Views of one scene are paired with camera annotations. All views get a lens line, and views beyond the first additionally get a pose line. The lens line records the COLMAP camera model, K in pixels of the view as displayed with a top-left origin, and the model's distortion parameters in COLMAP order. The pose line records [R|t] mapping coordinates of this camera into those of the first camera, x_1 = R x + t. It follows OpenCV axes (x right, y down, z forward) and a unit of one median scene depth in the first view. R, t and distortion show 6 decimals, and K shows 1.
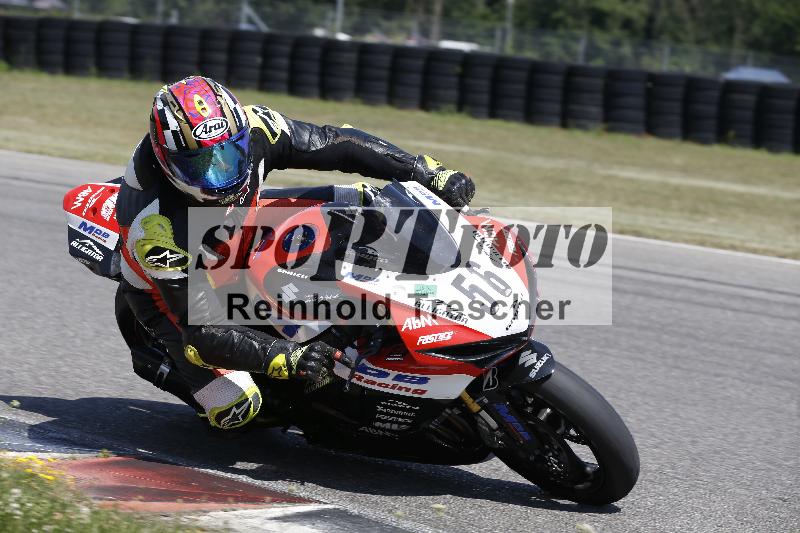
lens RADIAL K [[3186.7, 0, 400.0], [0, 3186.7, 266.5], [0, 0, 1]] dist [0.516016, 0.394810]
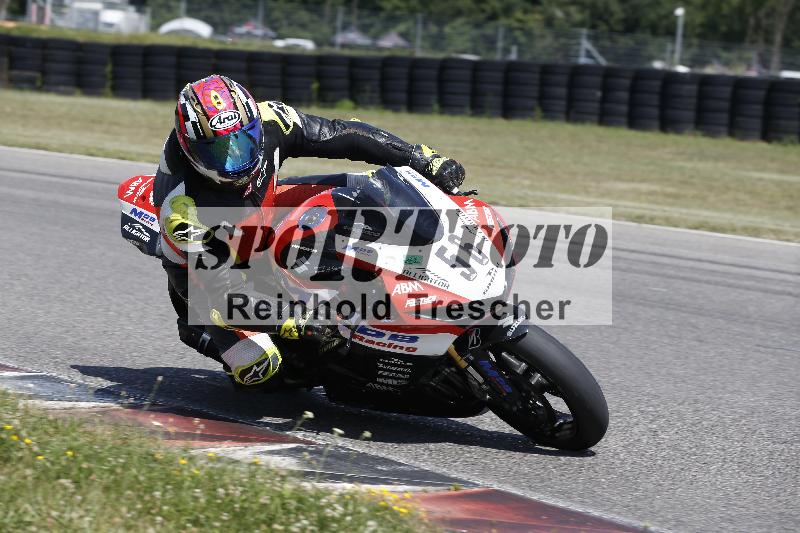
lens RADIAL K [[3186.7, 0, 400.0], [0, 3186.7, 266.5], [0, 0, 1]] dist [0.516016, 0.394810]
pose [[0.993787, -0.006684, -0.111100, 0.121704], [0.005438, 0.999919, -0.011512, 0.021453], [0.111168, 0.010836, 0.993743, -0.122454]]
